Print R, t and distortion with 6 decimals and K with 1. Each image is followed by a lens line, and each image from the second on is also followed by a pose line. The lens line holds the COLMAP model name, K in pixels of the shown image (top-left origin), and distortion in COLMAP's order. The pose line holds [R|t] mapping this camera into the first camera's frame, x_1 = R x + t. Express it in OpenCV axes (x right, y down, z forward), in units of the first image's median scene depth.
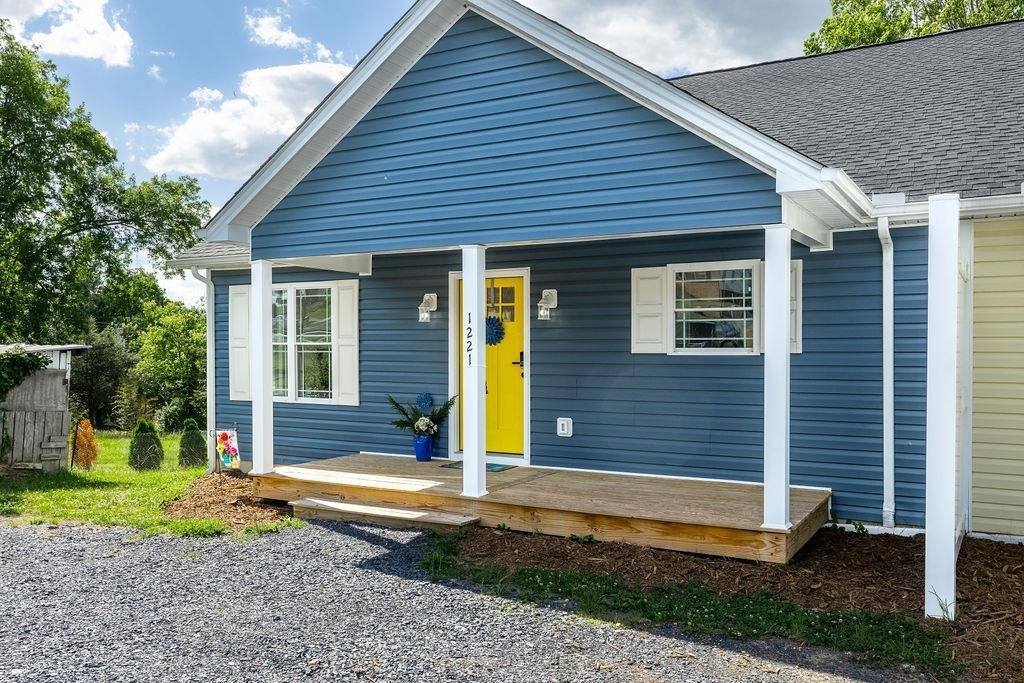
lens RADIAL K [[846.6, 0, 512.0], [0, 846.6, 341.5], [0, 0, 1]] dist [-0.002344, 0.000154]
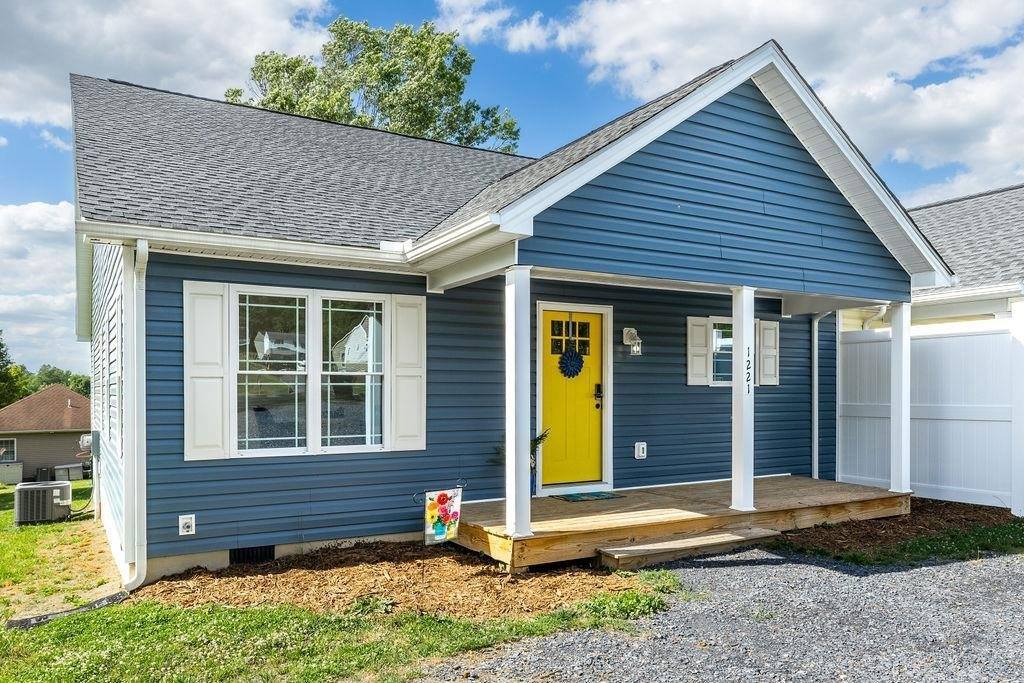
lens RADIAL K [[754.5, 0, 512.7], [0, 754.5, 385.5], [0, 0, 1]] dist [0.002073, 0.000757]
pose [[0.498437, 0.004030, 0.866916, -0.888689], [-0.004150, 0.999989, -0.002263, 0.016846], [-0.866916, -0.002469, 0.498449, 0.638305]]
